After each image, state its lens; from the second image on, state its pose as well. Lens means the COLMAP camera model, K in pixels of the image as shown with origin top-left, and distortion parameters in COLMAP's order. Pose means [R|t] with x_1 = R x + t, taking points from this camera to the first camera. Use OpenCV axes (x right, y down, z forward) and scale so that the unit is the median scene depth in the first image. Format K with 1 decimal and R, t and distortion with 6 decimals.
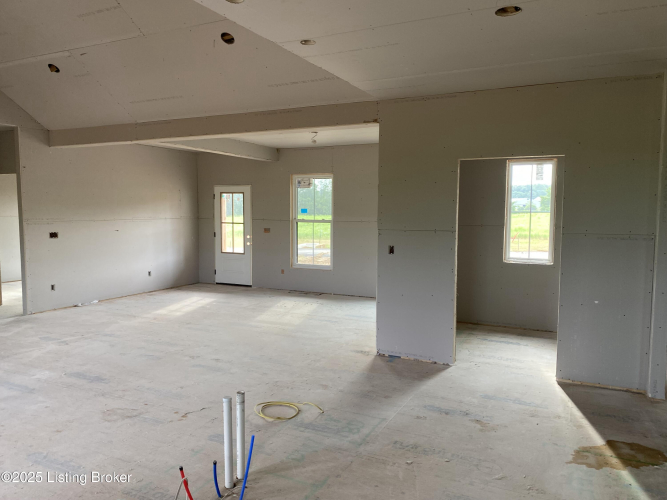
lens RADIAL K [[505.6, 0, 333.5], [0, 505.6, 250.0], [0, 0, 1]] dist [0.051709, -0.066506]
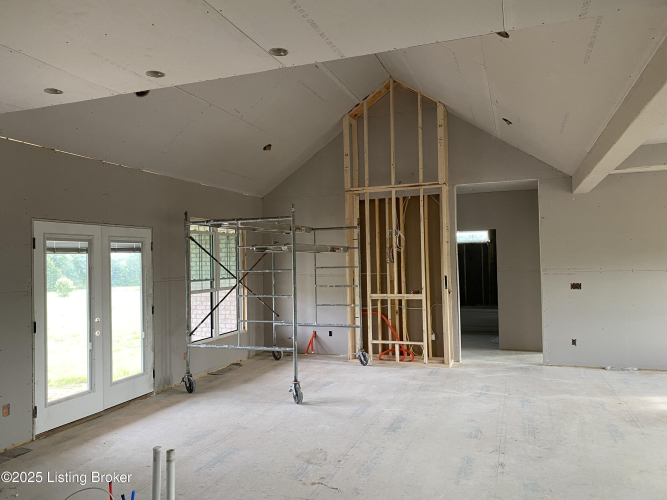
lens RADIAL K [[505.6, 0, 333.5], [0, 505.6, 250.0], [0, 0, 1]] dist [0.051709, -0.066506]
pose [[0.118386, -0.030412, -0.992502, 0.538729], [-0.058235, 0.997598, -0.037515, -0.056531], [0.991259, 0.062240, 0.116330, 0.742936]]
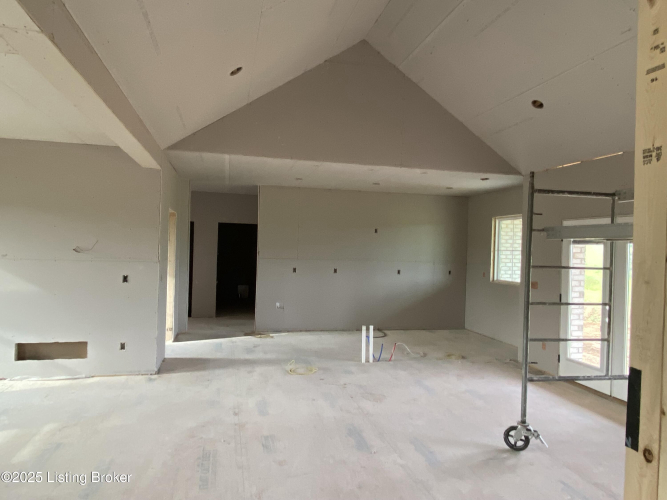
lens RADIAL K [[452.9, 0, 333.5], [0, 452.9, 250.0], [0, 0, 1]] dist [0.032838, -0.000153]
pose [[-0.644876, -0.031238, 0.763649, -1.068025], [0.028097, 0.997520, 0.064532, -0.134728], [-0.763771, 0.063072, -0.642399, 1.544372]]
